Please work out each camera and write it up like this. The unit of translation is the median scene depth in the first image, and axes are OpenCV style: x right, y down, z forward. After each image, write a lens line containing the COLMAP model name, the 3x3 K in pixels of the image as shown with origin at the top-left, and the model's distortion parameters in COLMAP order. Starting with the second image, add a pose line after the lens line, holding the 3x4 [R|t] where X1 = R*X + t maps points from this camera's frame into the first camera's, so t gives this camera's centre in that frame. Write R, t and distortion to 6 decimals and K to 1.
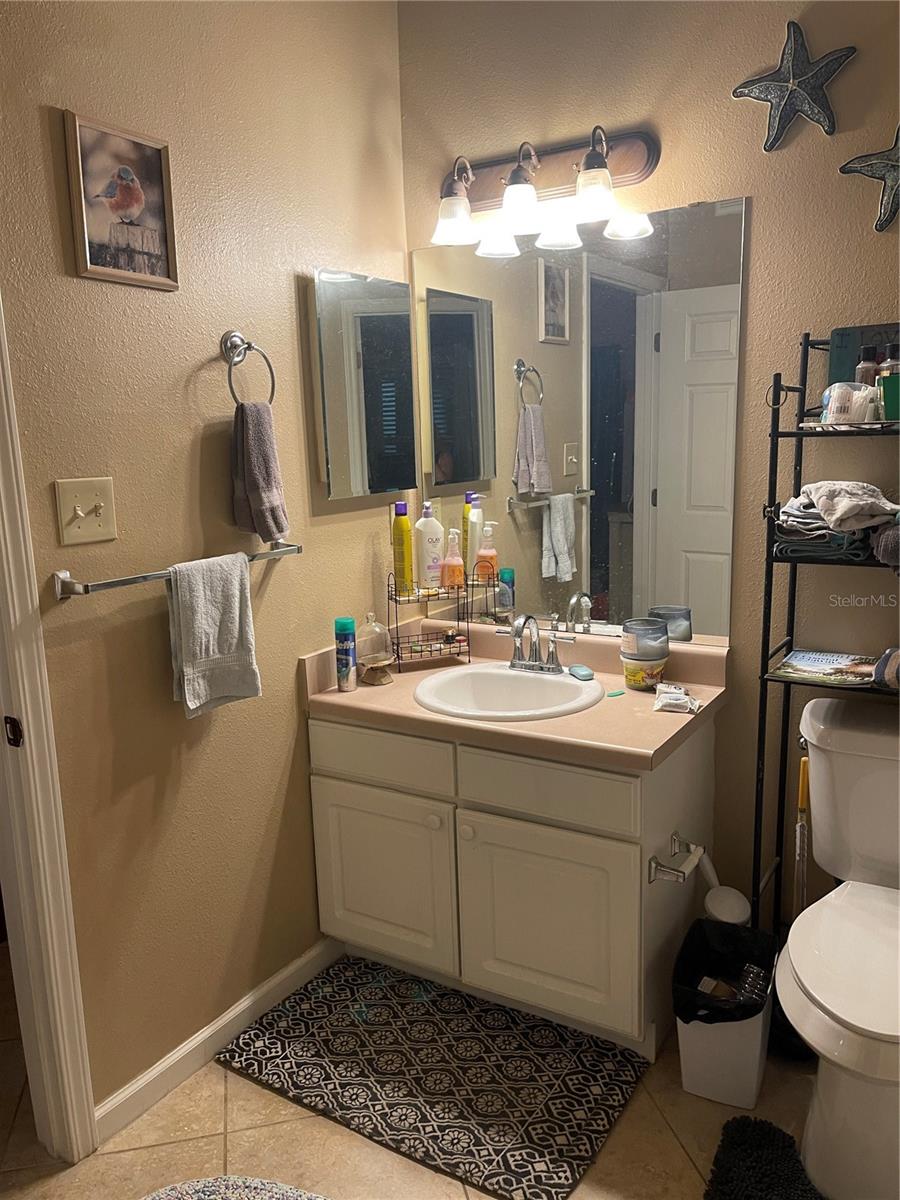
lens RADIAL K [[912.3, 0, 450.0], [0, 912.3, 600.0], [0, 0, 1]] dist [0.084396, -0.110337]
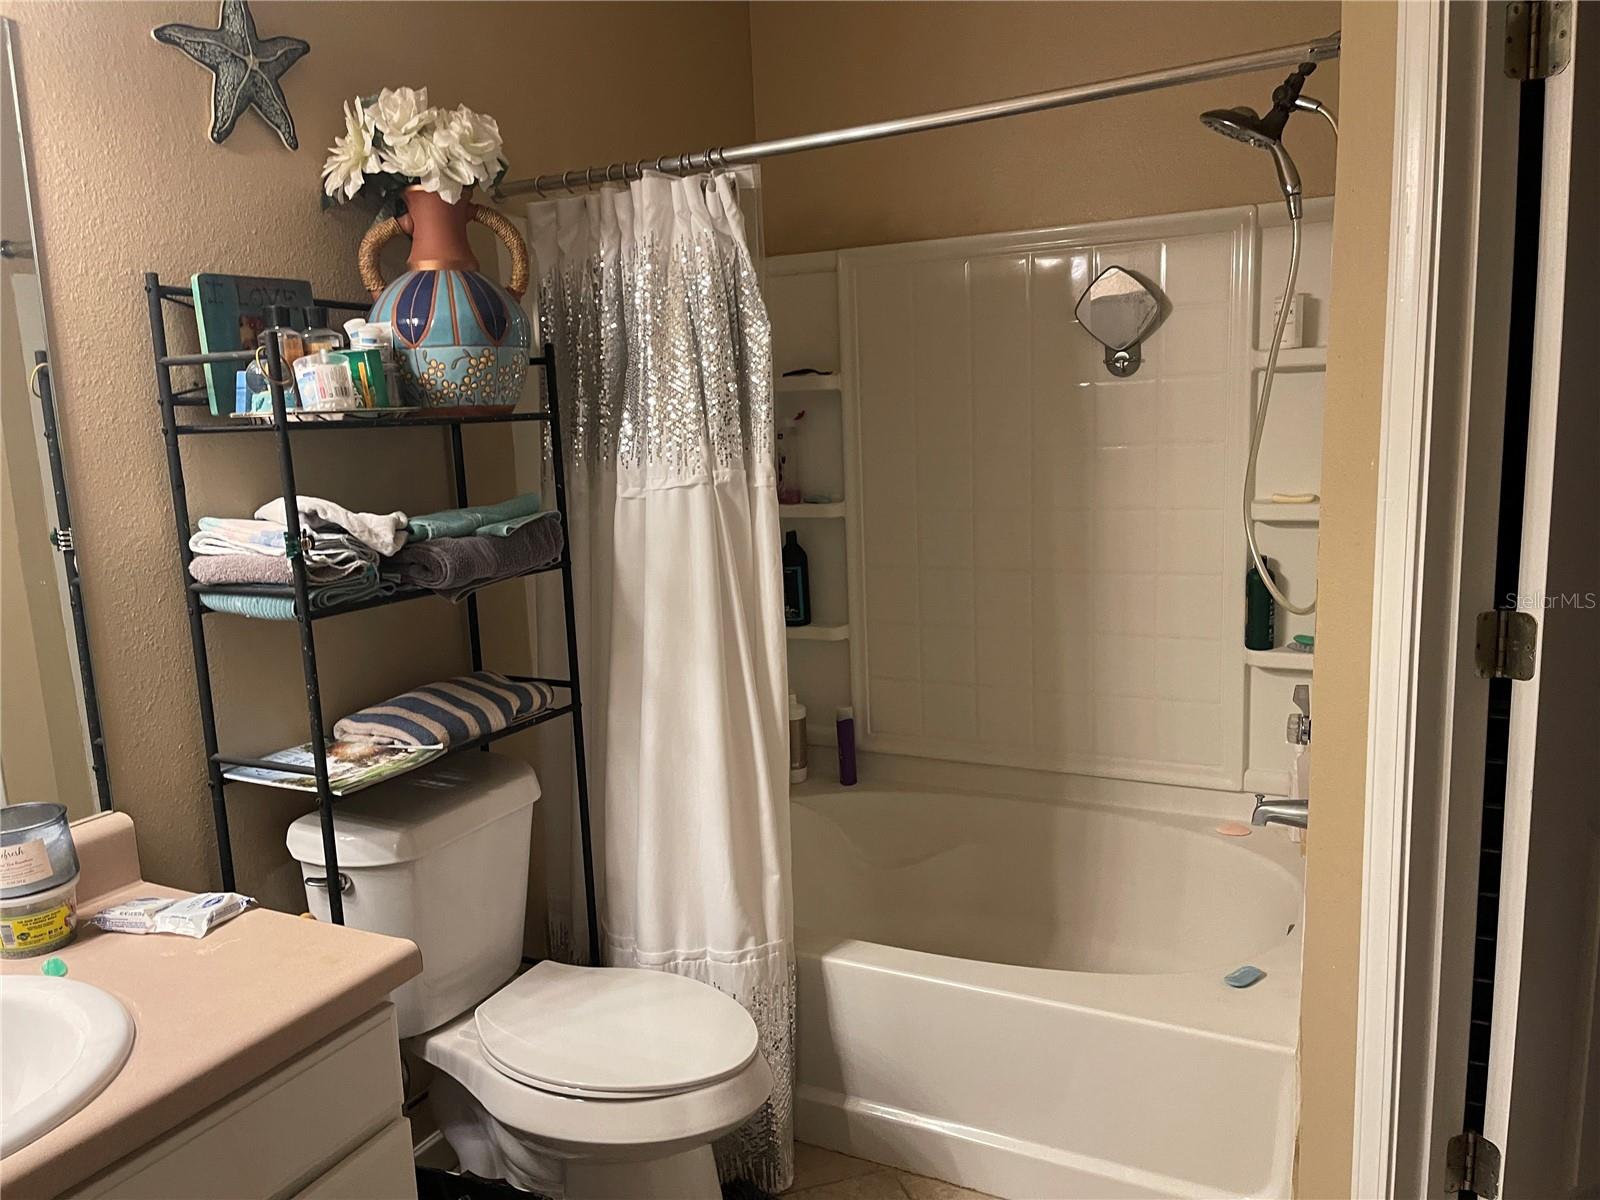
lens RADIAL K [[1216.3, 0, 800.0], [0, 1216.3, 600.0], [0, 0, 1]] dist [0.084396, -0.110337]
pose [[-0.074927, -0.128723, 0.988846, -0.530004], [0.227270, 0.963331, 0.142622, -0.099742], [-0.970945, 0.235422, -0.042925, 0.693117]]
